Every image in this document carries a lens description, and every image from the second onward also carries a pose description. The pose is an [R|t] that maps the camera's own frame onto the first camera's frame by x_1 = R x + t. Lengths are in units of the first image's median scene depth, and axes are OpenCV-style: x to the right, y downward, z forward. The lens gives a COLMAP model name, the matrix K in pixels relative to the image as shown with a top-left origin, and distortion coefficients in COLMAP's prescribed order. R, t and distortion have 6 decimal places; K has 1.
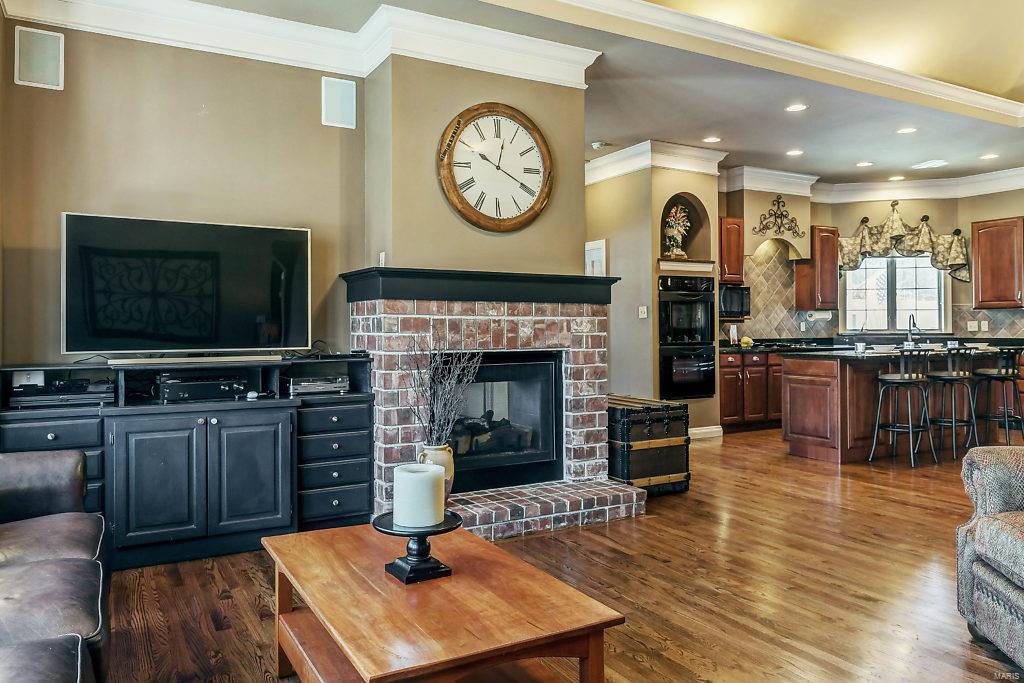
lens RADIAL K [[741.9, 0, 511.5], [0, 741.9, 320.2], [0, 0, 1]] dist [-0.000930, 0.000028]
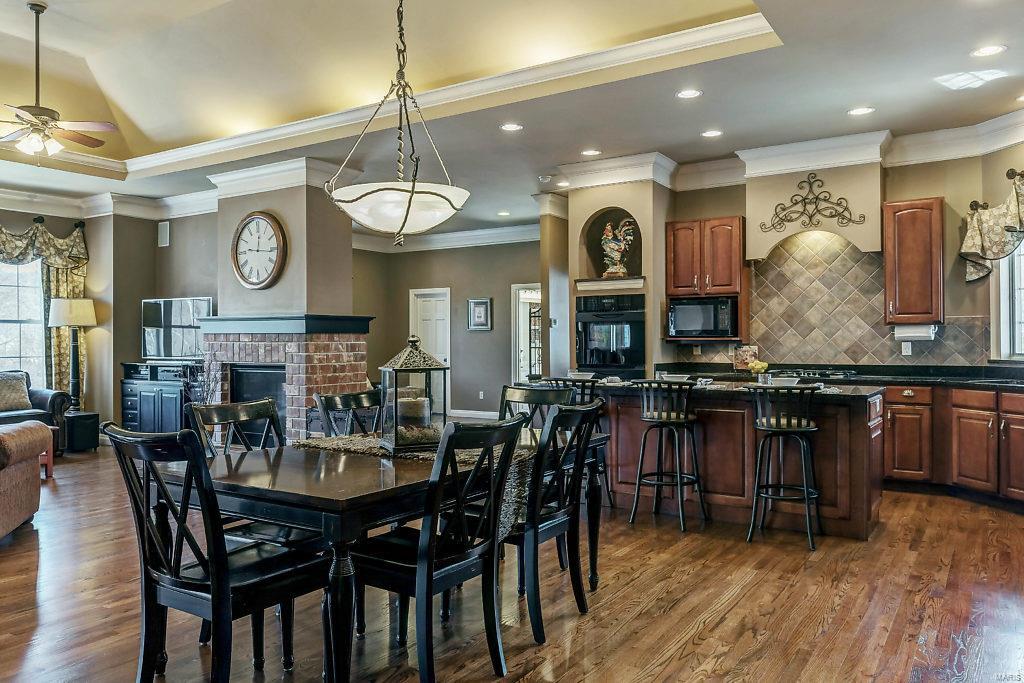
lens RADIAL K [[760.5, 0, 512.0], [0, 760.5, 341.5], [0, 0, 1]] dist [0.003621, 0.000484]
pose [[0.468484, 0.003340, -0.883466, 0.875853], [0.010375, 0.999903, 0.009281, -0.008475], [0.883411, -0.013514, 0.468404, 0.360443]]
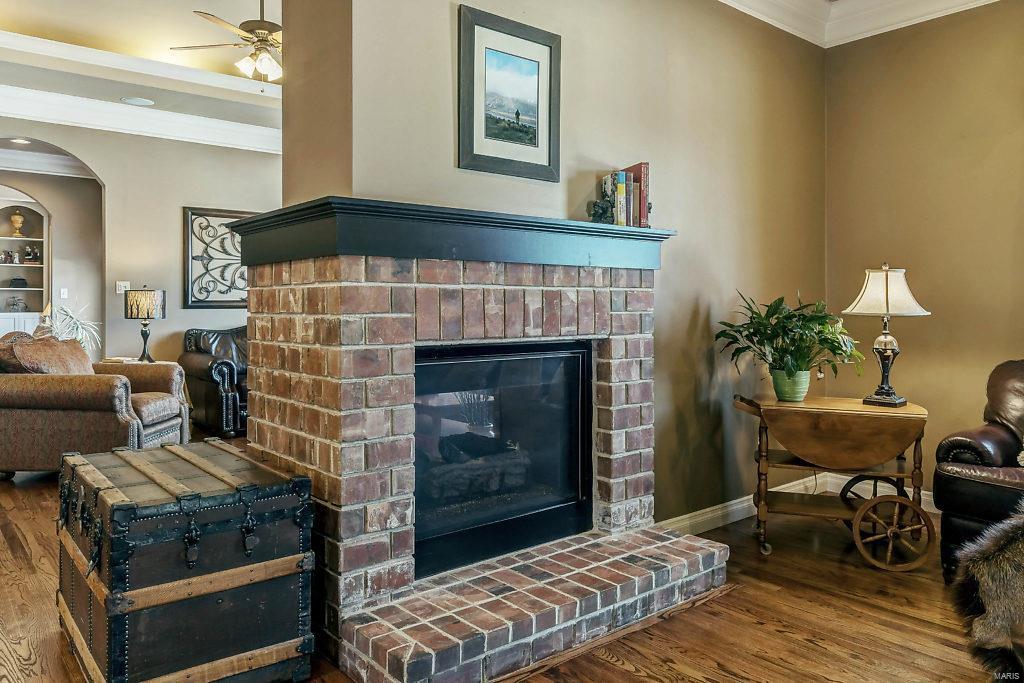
lens RADIAL K [[716.4, 0, 510.0], [0, 716.4, 318.3], [0, 0, 1]] dist [0.004574, -0.001489]
pose [[-0.983957, 0.008439, -0.178208, 0.018709], [0.008228, 0.999964, 0.001920, 0.011205], [0.178218, 0.000423, -0.983991, 0.871994]]
